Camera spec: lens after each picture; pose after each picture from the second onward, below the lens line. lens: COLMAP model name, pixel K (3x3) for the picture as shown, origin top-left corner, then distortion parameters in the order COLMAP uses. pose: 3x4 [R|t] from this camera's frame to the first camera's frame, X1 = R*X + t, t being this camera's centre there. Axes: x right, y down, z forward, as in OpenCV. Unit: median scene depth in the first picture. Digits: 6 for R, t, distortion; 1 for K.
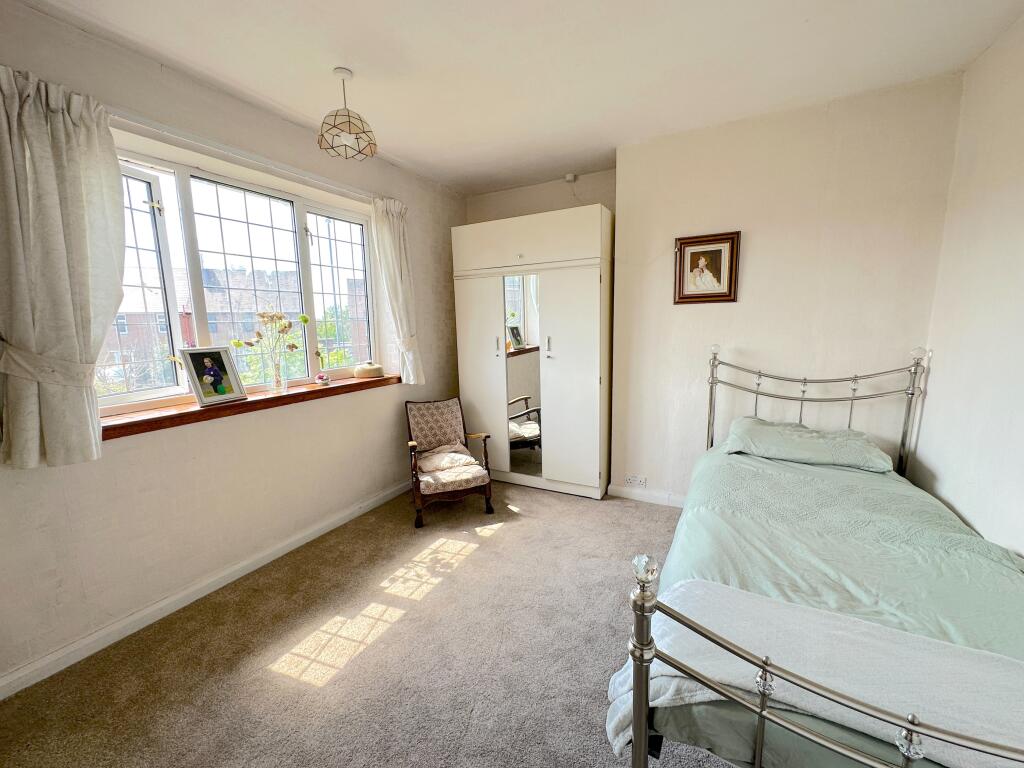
lens RADIAL K [[414.5, 0, 512.0], [0, 414.5, 384.0], [0, 0, 1]] dist [0.000797, -0.000181]
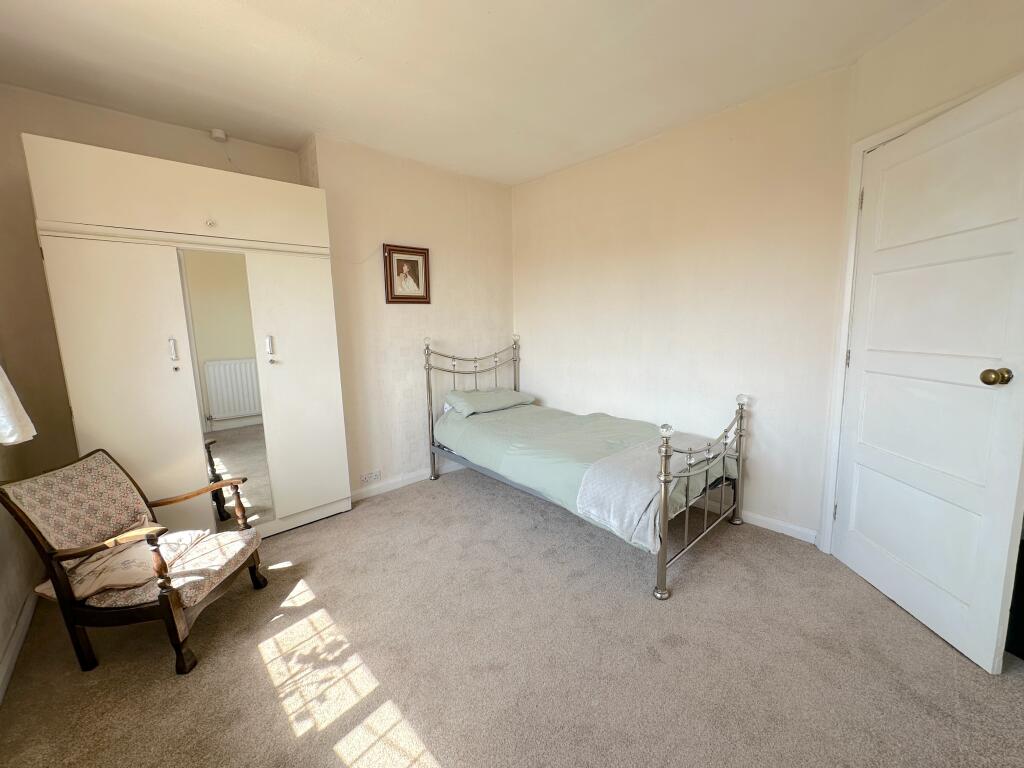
lens RADIAL K [[414.5, 0, 512.0], [0, 414.5, 384.0], [0, 0, 1]] dist [0.000797, -0.000181]
pose [[0.318407, -0.121656, 0.940116, -0.592965], [0.164931, 0.983715, 0.071437, -0.005229], [-0.933496, 0.132308, 0.333286, 0.366201]]
